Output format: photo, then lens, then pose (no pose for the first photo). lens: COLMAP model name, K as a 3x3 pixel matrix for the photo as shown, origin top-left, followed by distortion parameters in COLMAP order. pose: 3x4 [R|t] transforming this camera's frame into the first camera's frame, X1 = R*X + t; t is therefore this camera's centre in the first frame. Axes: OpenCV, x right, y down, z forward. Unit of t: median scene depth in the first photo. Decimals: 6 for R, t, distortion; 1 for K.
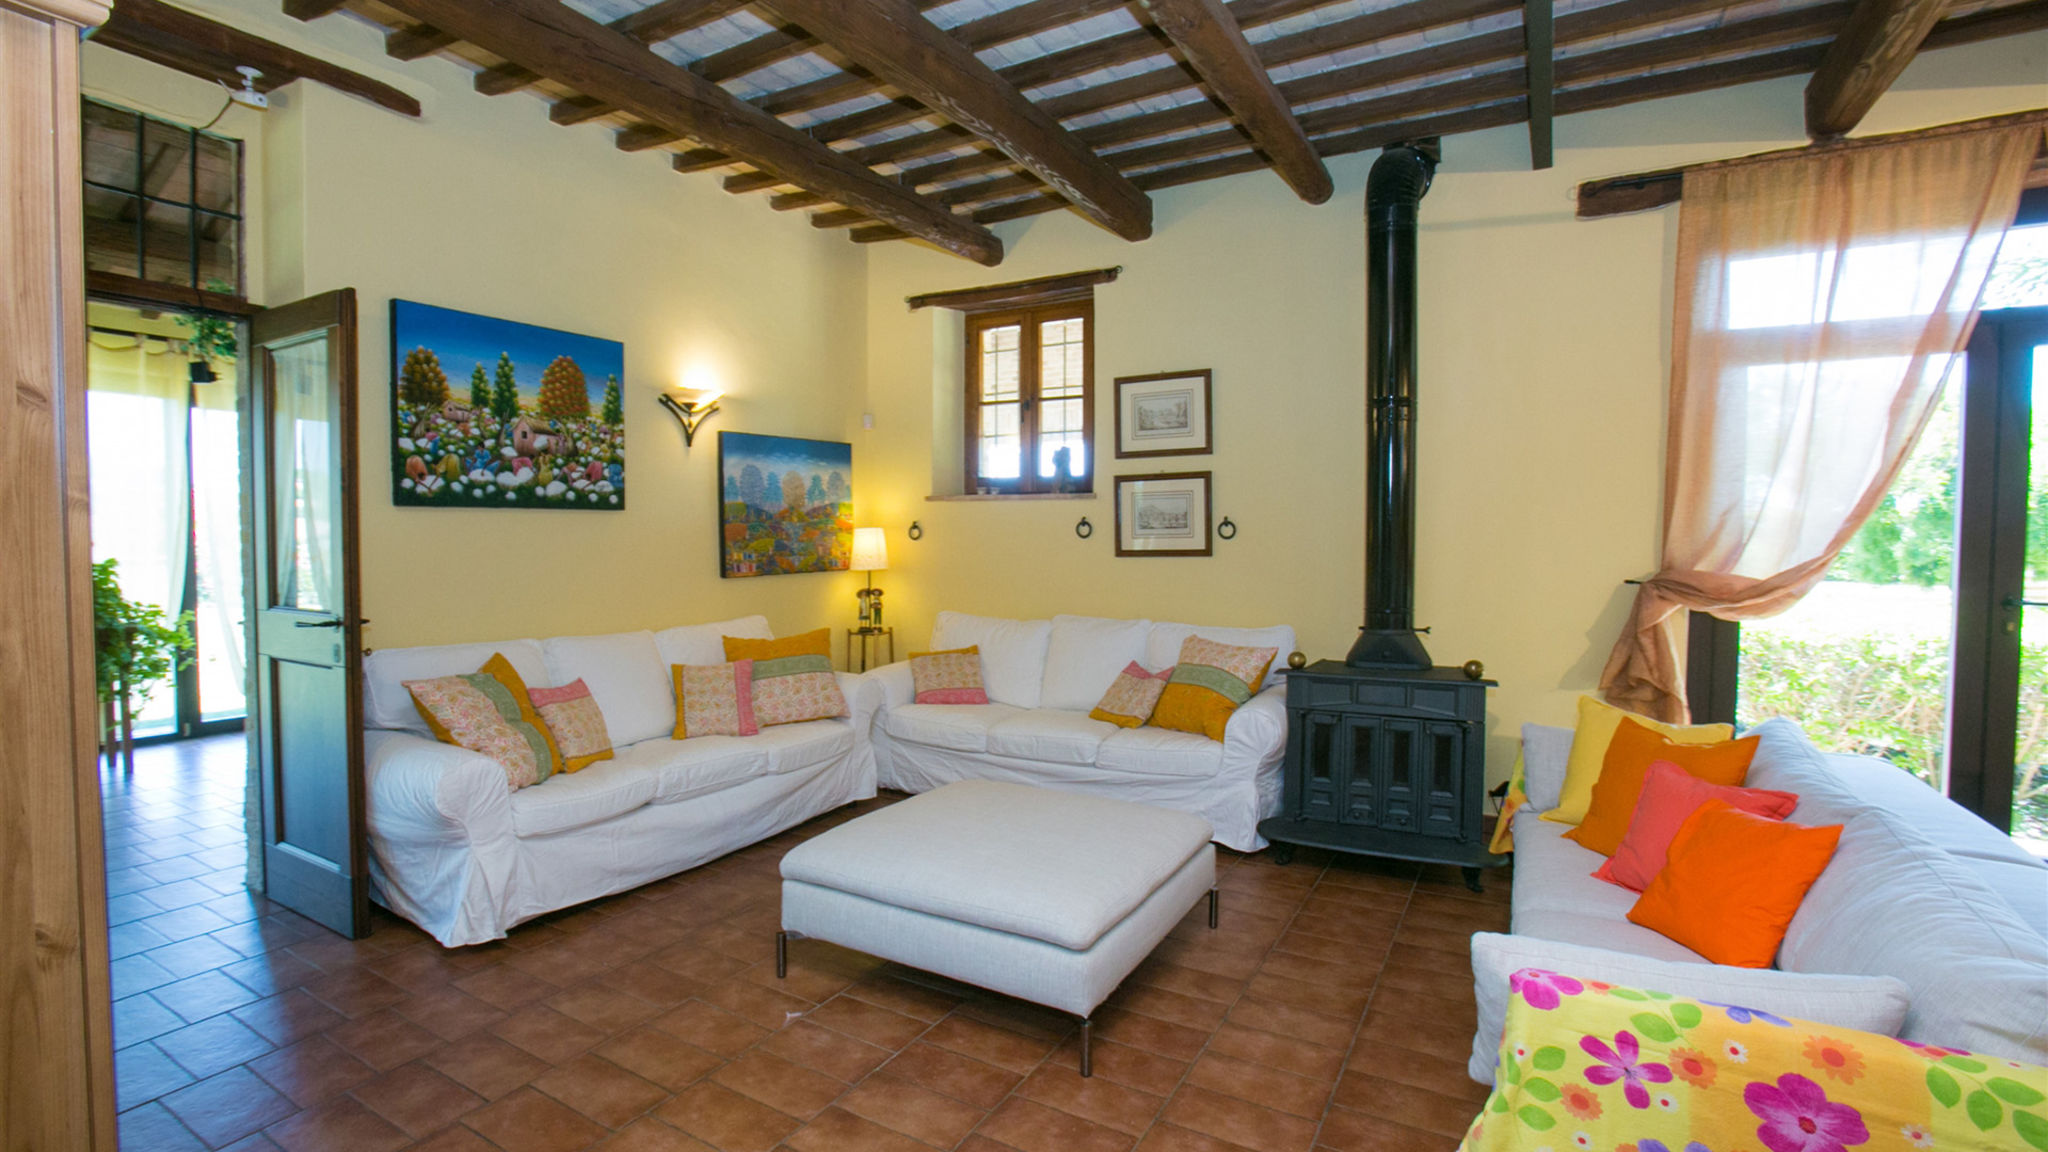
lens RADIAL K [[928.1, 0, 1022.1], [0, 928.1, 567.7], [0, 0, 1]] dist [-0.024399, 0.000484]
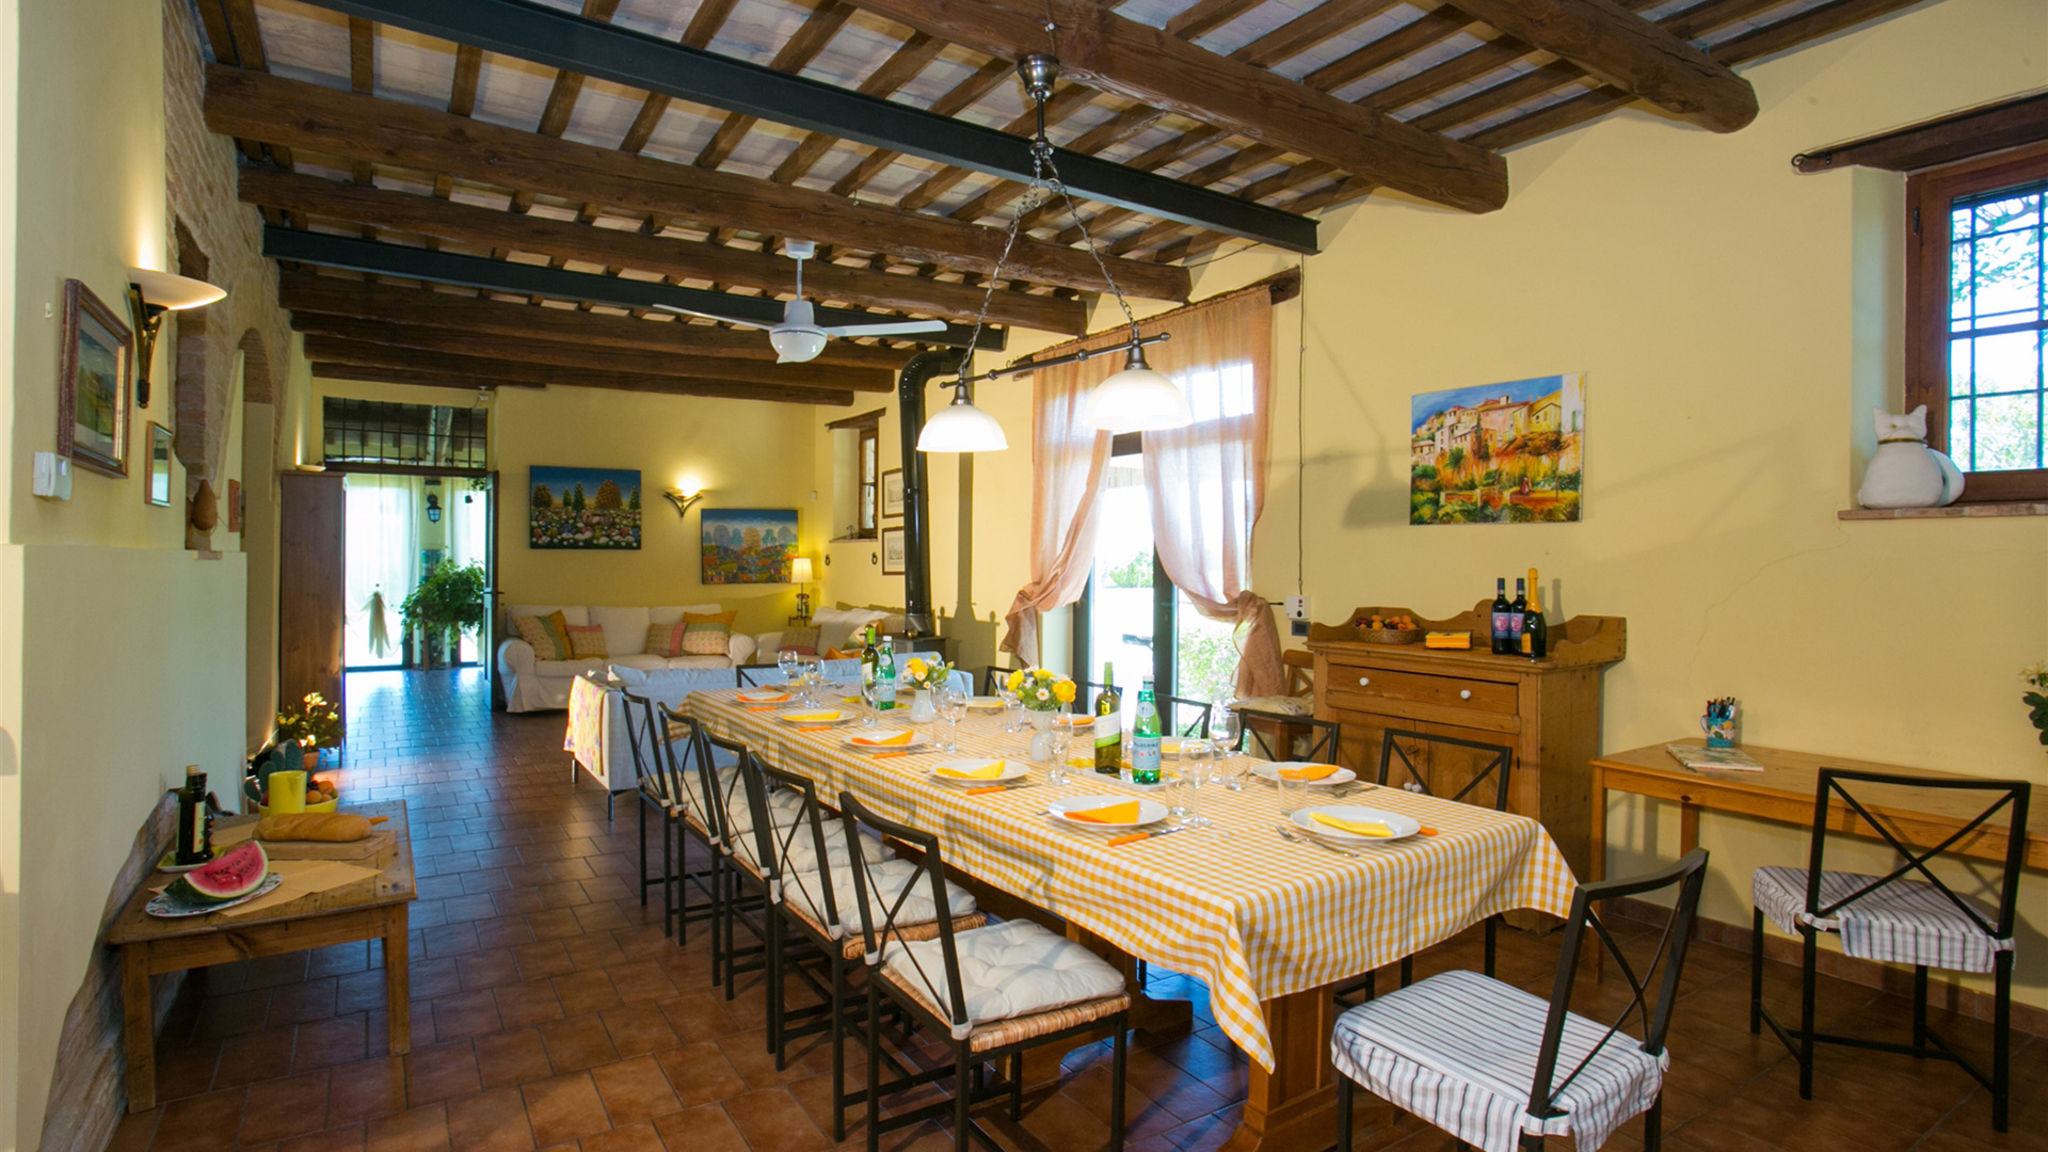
lens RADIAL K [[1022.7, 0, 1024.0], [0, 1022.7, 576.0], [0, 0, 1]] dist [-0.001719, -0.000218]
pose [[0.881611, 0.007900, -0.471911, 1.294474], [-0.021530, 0.999492, -0.023490, 0.030566], [0.471486, 0.030869, 0.881333, -0.577565]]
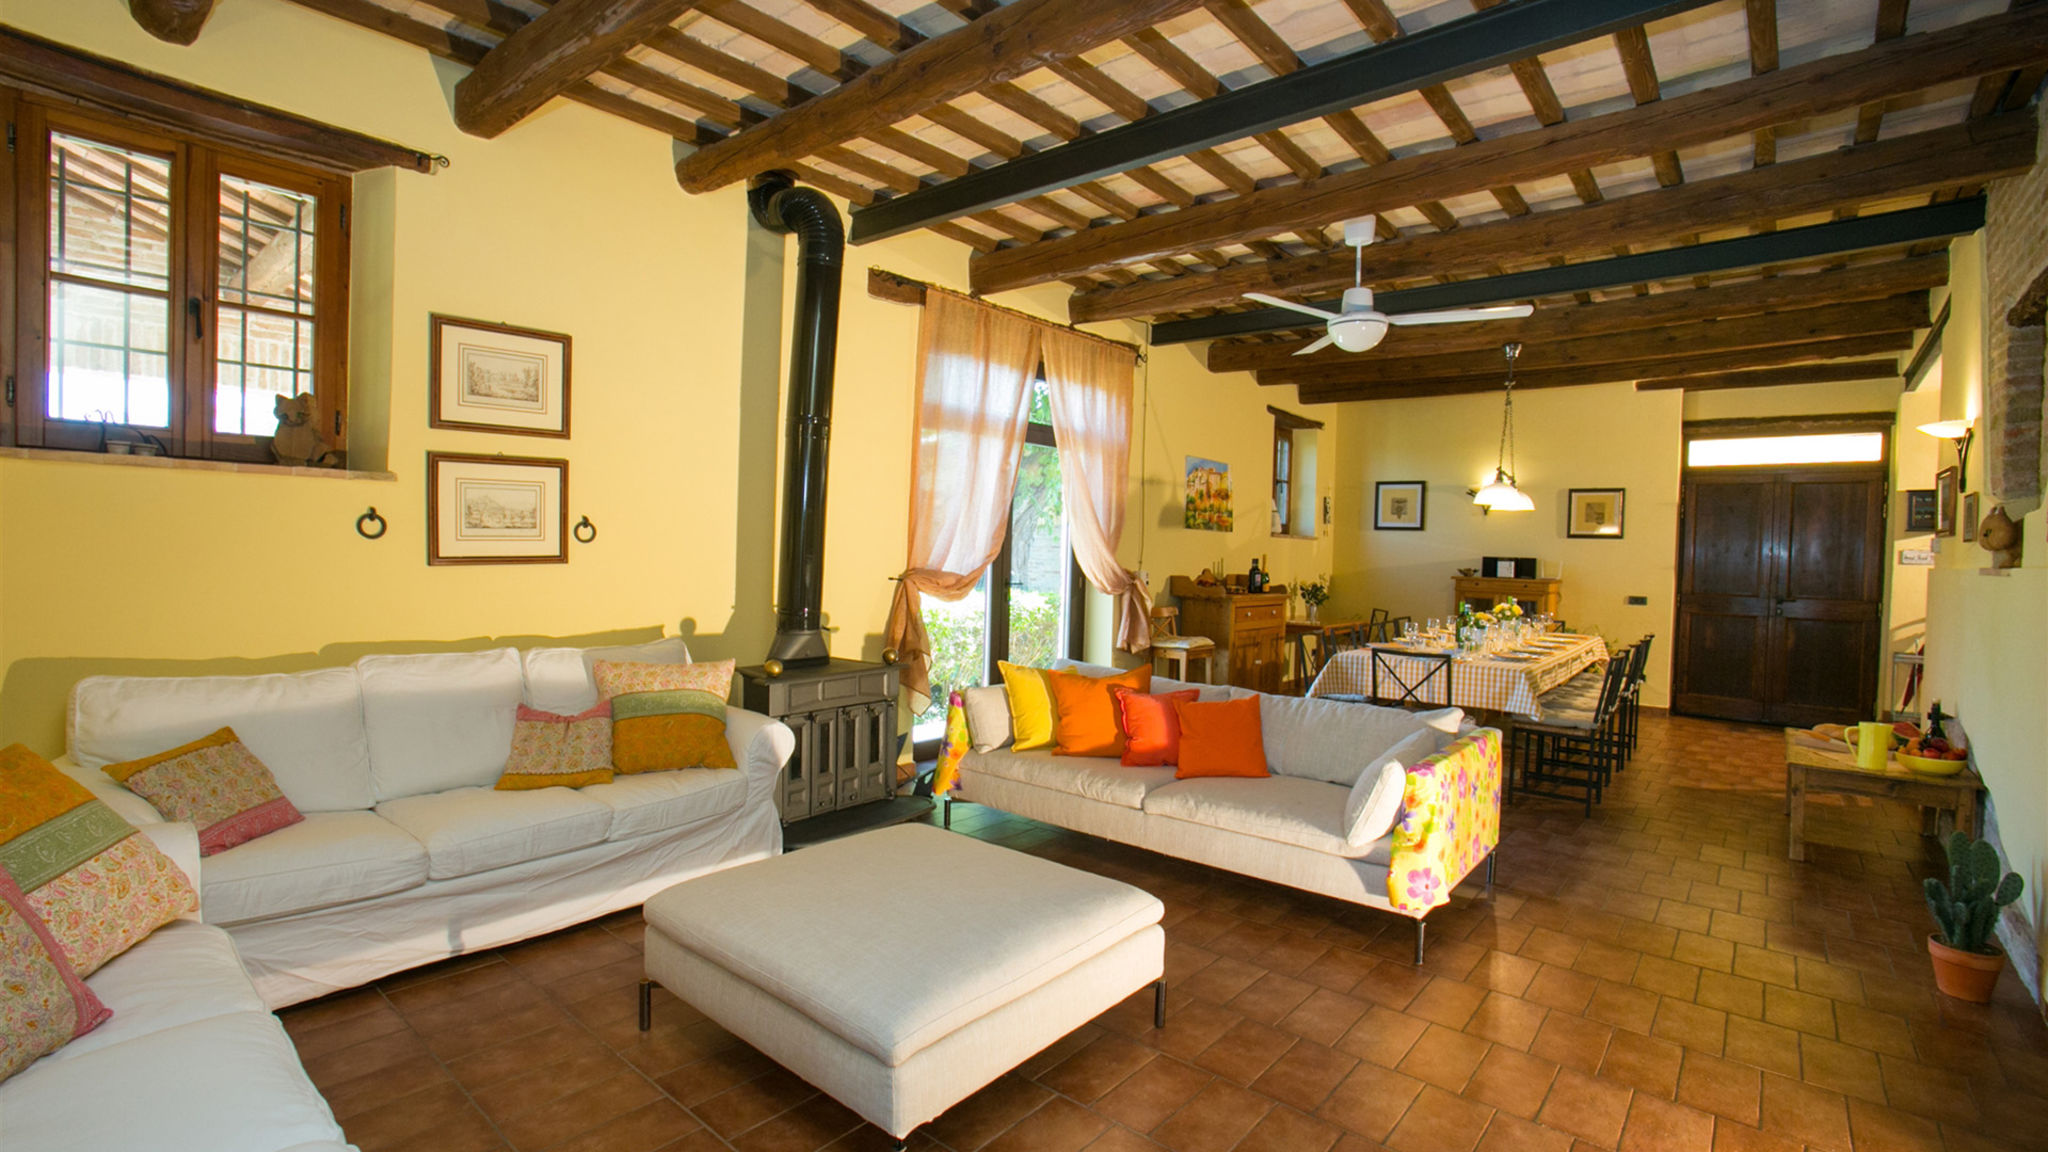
lens RADIAL K [[928.1, 0, 1022.1], [0, 928.1, 567.7], [0, 0, 1]] dist [-0.024399, 0.000484]
pose [[0.215032, -0.029948, 0.976148, -0.511912], [0.000406, 0.999532, 0.030576, -0.033341], [-0.976607, -0.006178, 0.214943, 0.426703]]
